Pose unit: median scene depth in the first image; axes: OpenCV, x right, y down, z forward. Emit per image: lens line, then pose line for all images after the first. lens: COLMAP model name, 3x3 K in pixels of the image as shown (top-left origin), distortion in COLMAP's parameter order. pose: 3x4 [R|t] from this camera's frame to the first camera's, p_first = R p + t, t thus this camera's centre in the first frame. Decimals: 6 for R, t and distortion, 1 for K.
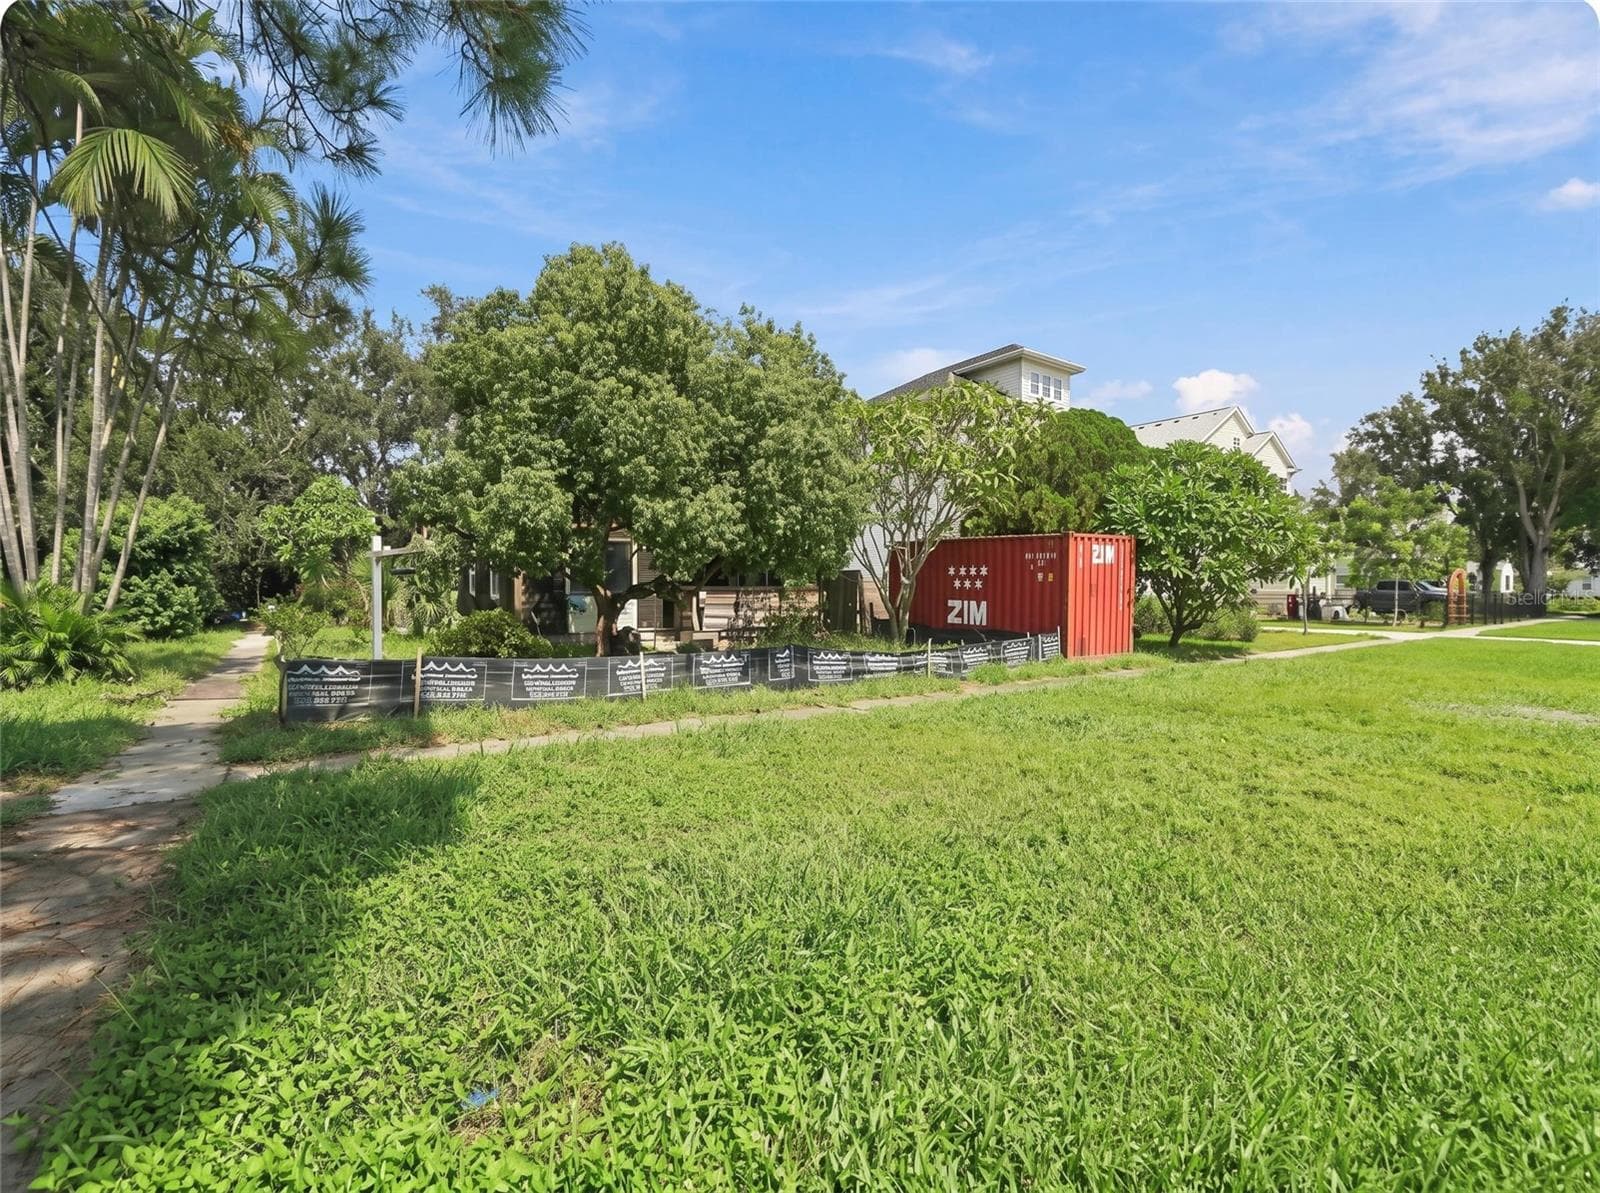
lens RADIAL K [[810.7, 0, 803.7], [0, 810.7, 594.8], [0, 0, 1]] dist [-0.005547, -0.000628]
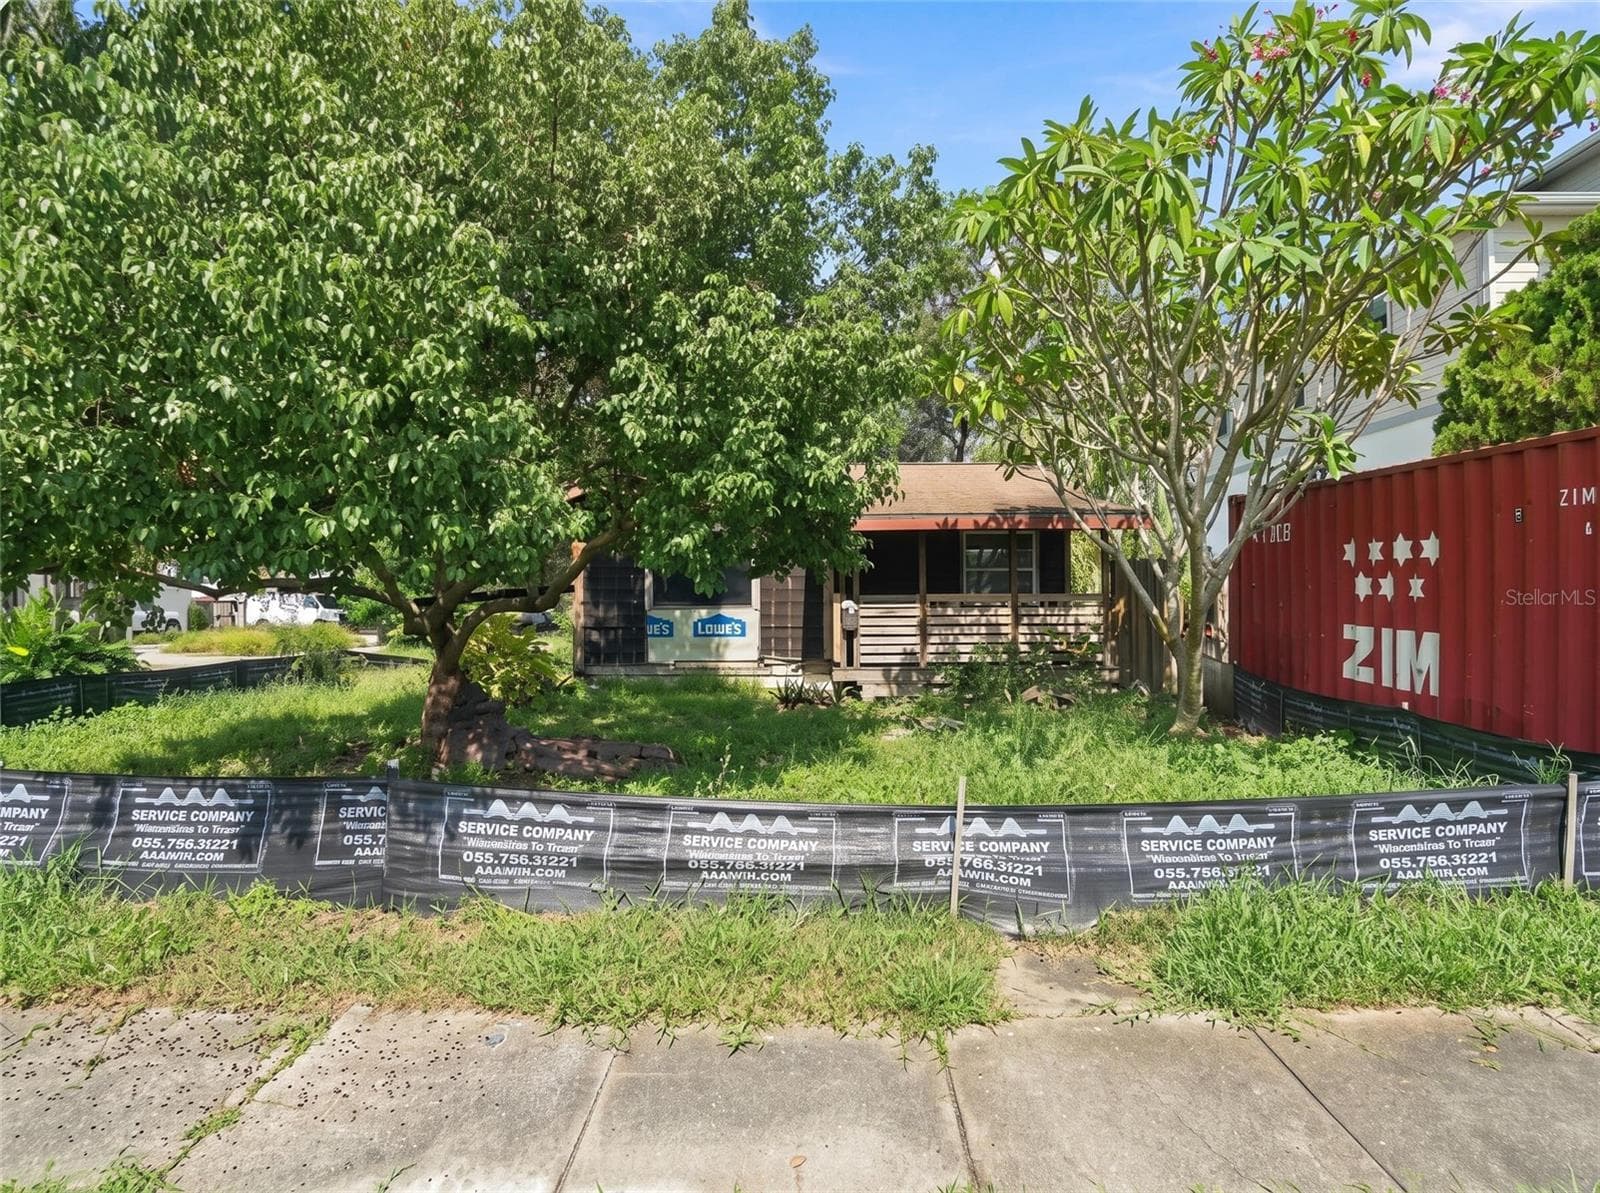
lens RADIAL K [[810.7, 0, 803.4], [0, 810.7, 597.4], [0, 0, 1]] dist [-0.005547, -0.000628]
pose [[0.808110, 0.001088, -0.589031, 0.204951], [-0.003081, 0.999992, -0.002379, -0.005582], [0.589024, 0.003737, 0.808107, 0.524458]]
